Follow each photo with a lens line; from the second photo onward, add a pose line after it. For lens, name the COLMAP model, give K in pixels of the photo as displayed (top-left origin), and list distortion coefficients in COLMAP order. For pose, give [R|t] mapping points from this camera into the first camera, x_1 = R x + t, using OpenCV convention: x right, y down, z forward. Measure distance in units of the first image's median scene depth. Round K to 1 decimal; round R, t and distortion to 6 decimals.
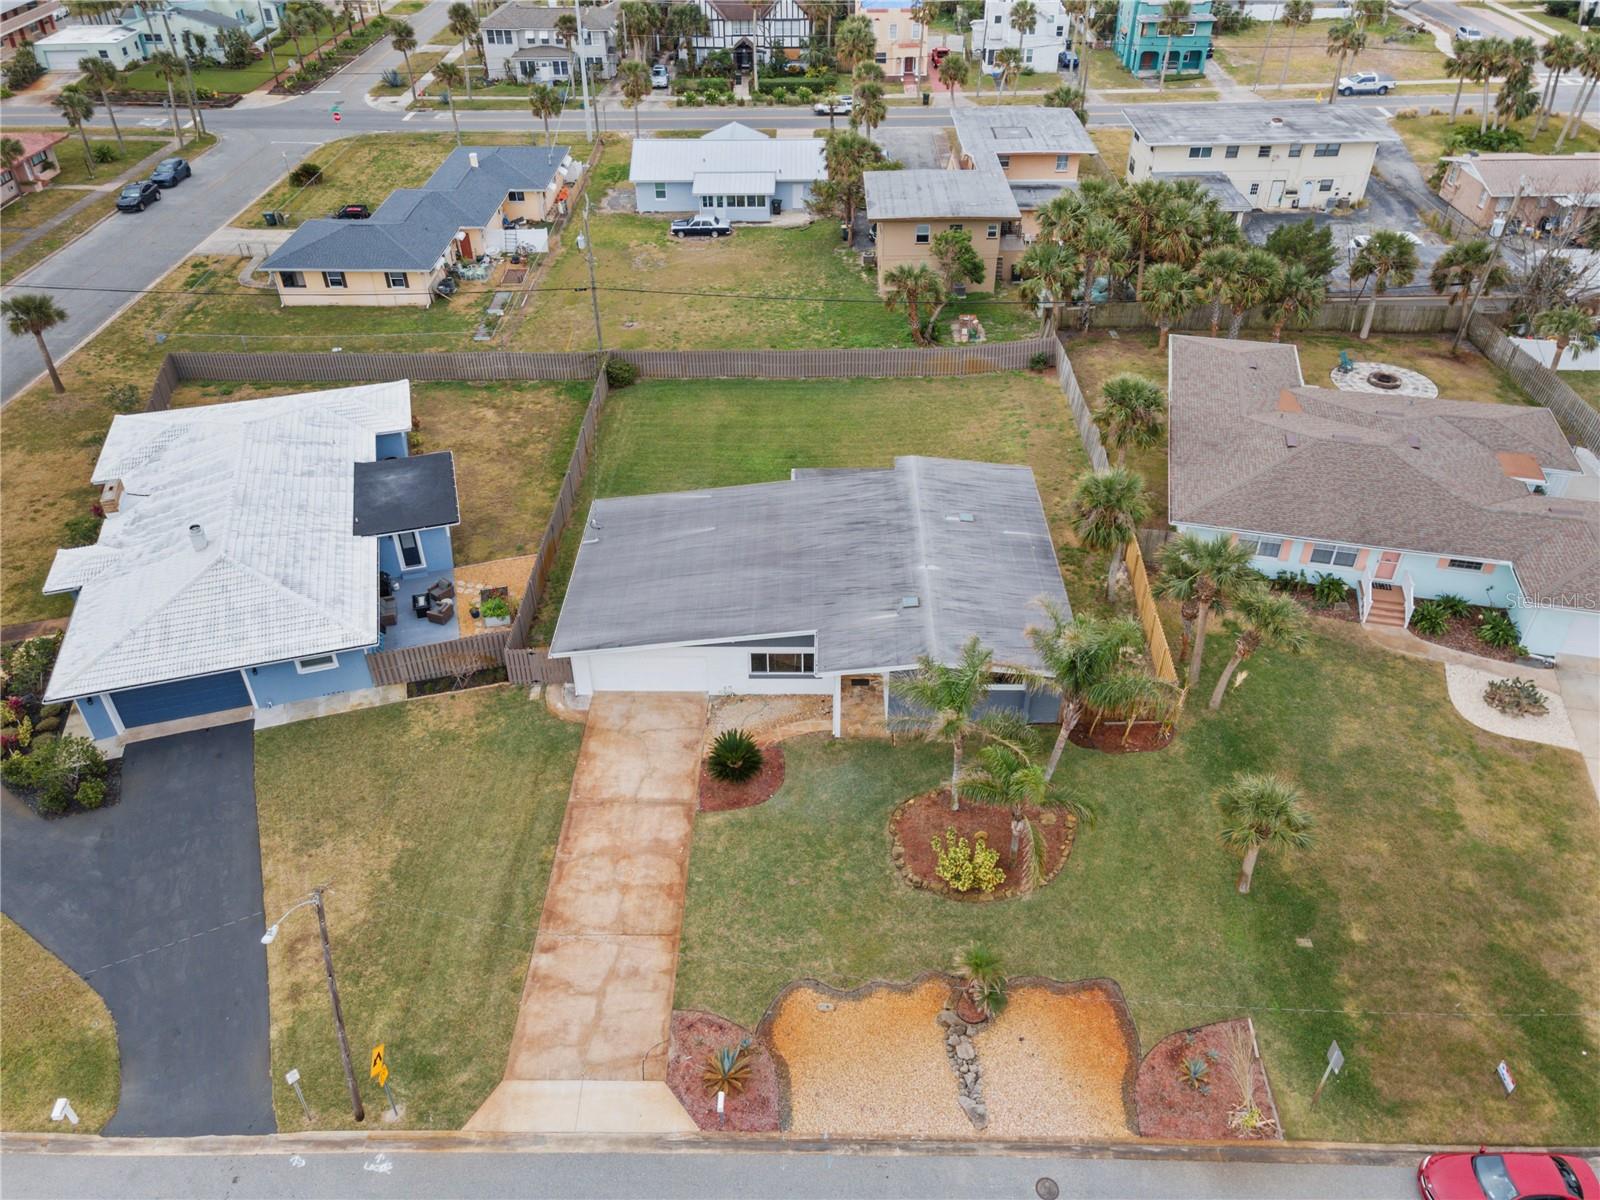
lens RADIAL K [[1199.5, 0, 798.9], [0, 1199.5, 562.9], [0, 0, 1]] dist [0.047513, 0.008810]
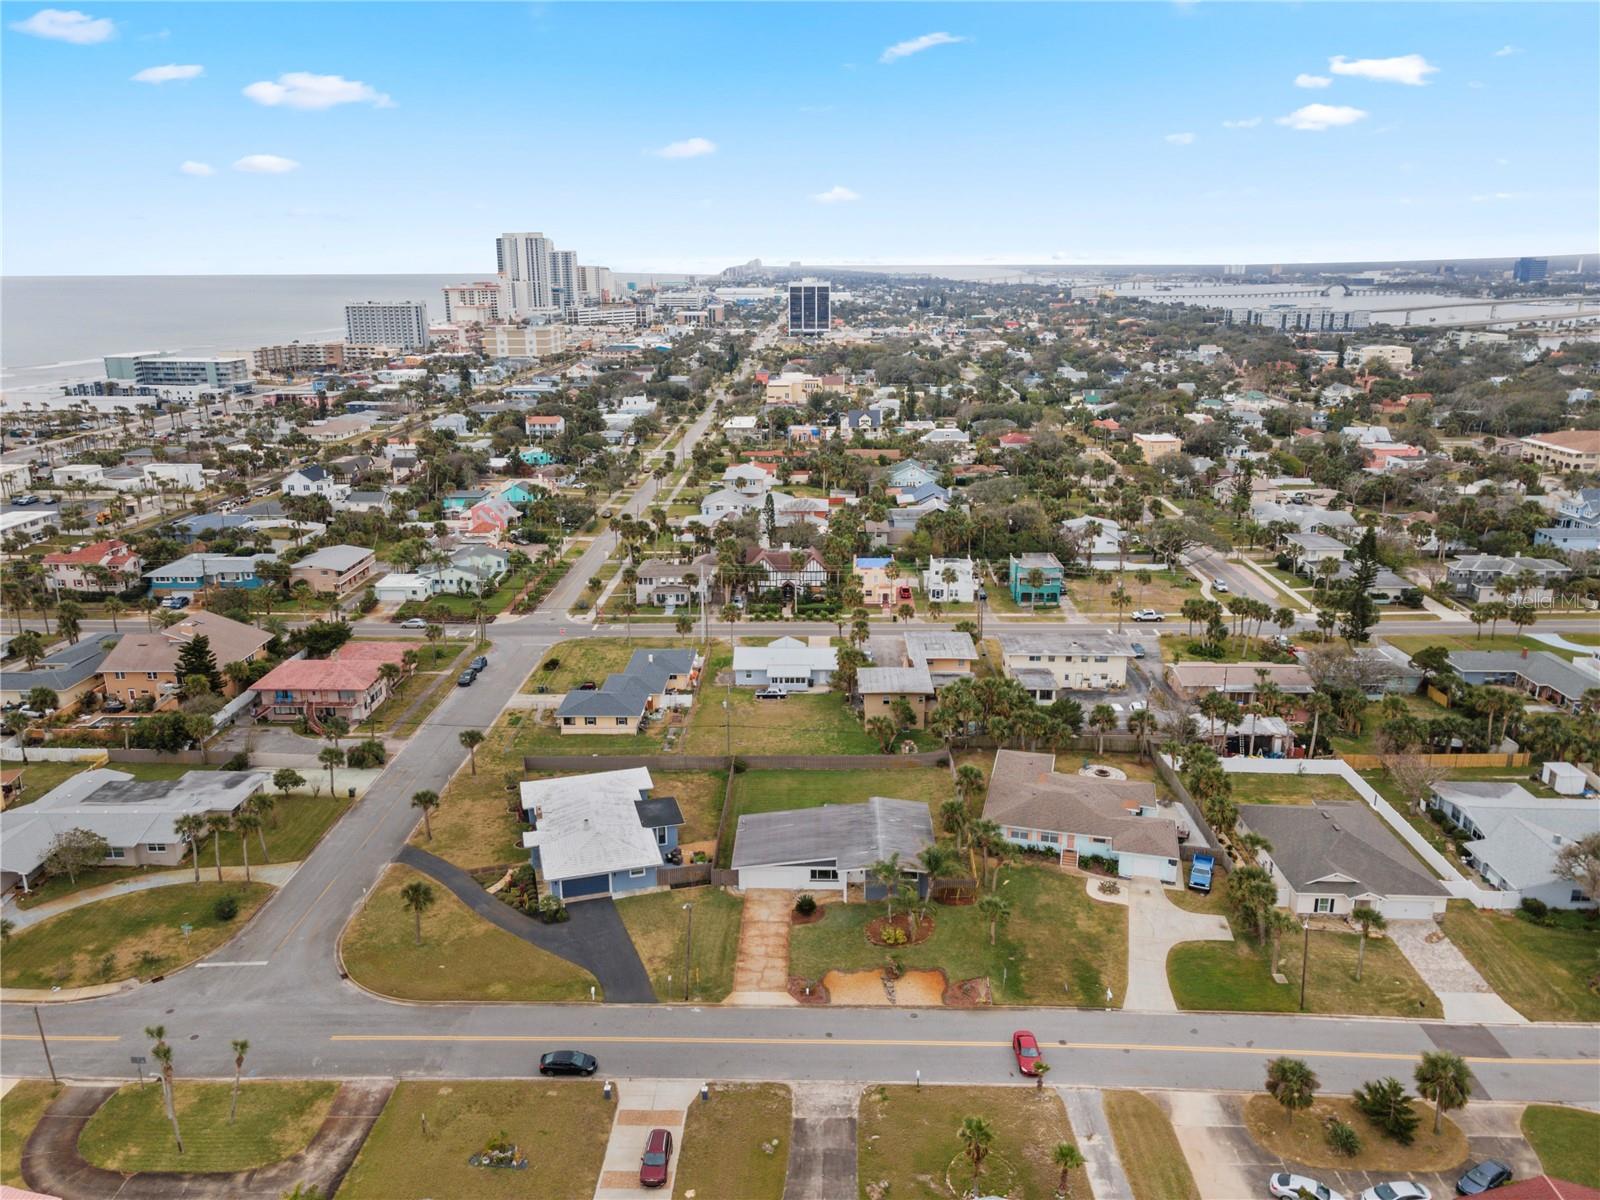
lens RADIAL K [[1166.8, 0, 794.1], [0, 1166.8, 594.6], [0, 0, 1]] dist [0.031348, 0.025926]
pose [[0.999911, 0.006404, -0.011688, -0.031104], [-0.009883, 0.944654, -0.327920, 0.208705], [0.008941, 0.328006, 0.944633, -0.936769]]
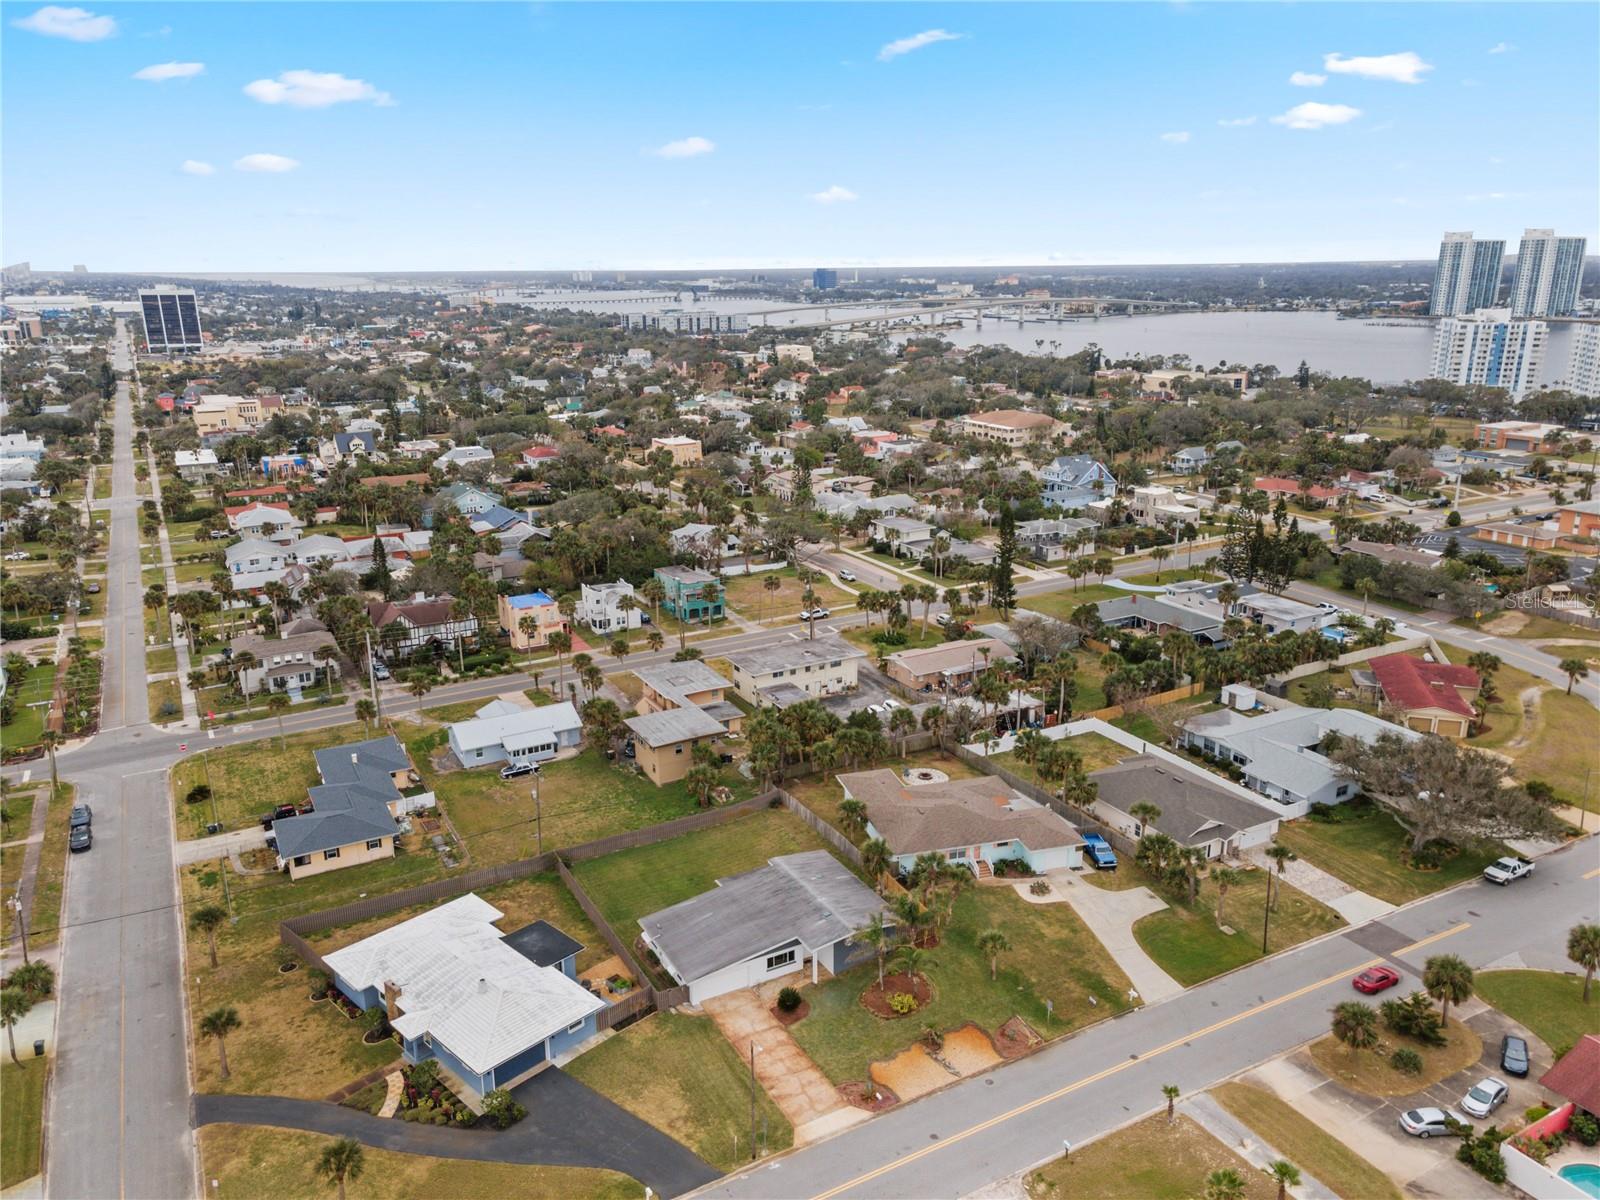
lens RADIAL K [[1166.8, 0, 794.1], [0, 1166.8, 594.6], [0, 0, 1]] dist [0.031348, 0.025926]
pose [[0.869466, -0.133926, 0.475492, -0.579281], [0.285099, 0.922108, -0.261601, 0.022701], [-0.403420, 0.363016, 0.839924, -0.661031]]
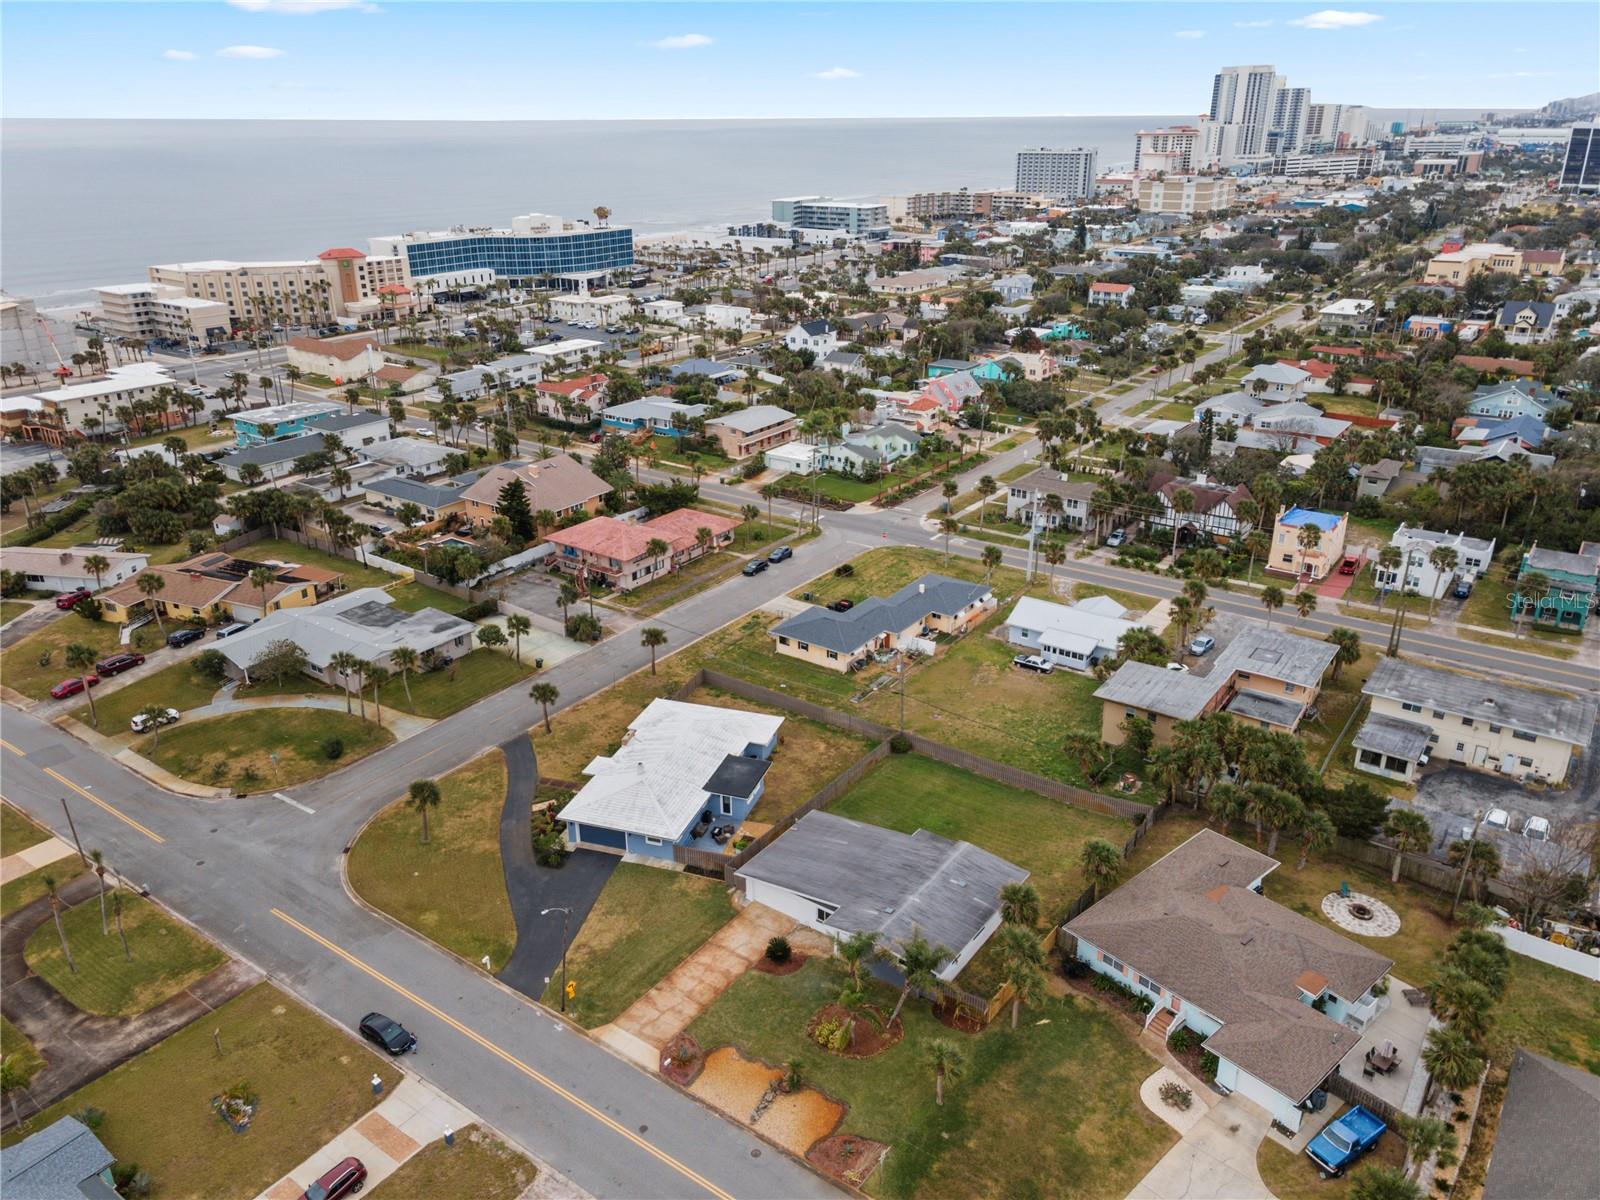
lens RADIAL K [[1166.8, 0, 794.1], [0, 1166.8, 594.6], [0, 0, 1]] dist [0.031348, 0.025926]
pose [[0.820703, 0.220237, -0.527203, 0.524453], [-0.327294, 0.937545, -0.117846, -0.106817], [0.468322, 0.269266, 0.841528, -0.496264]]
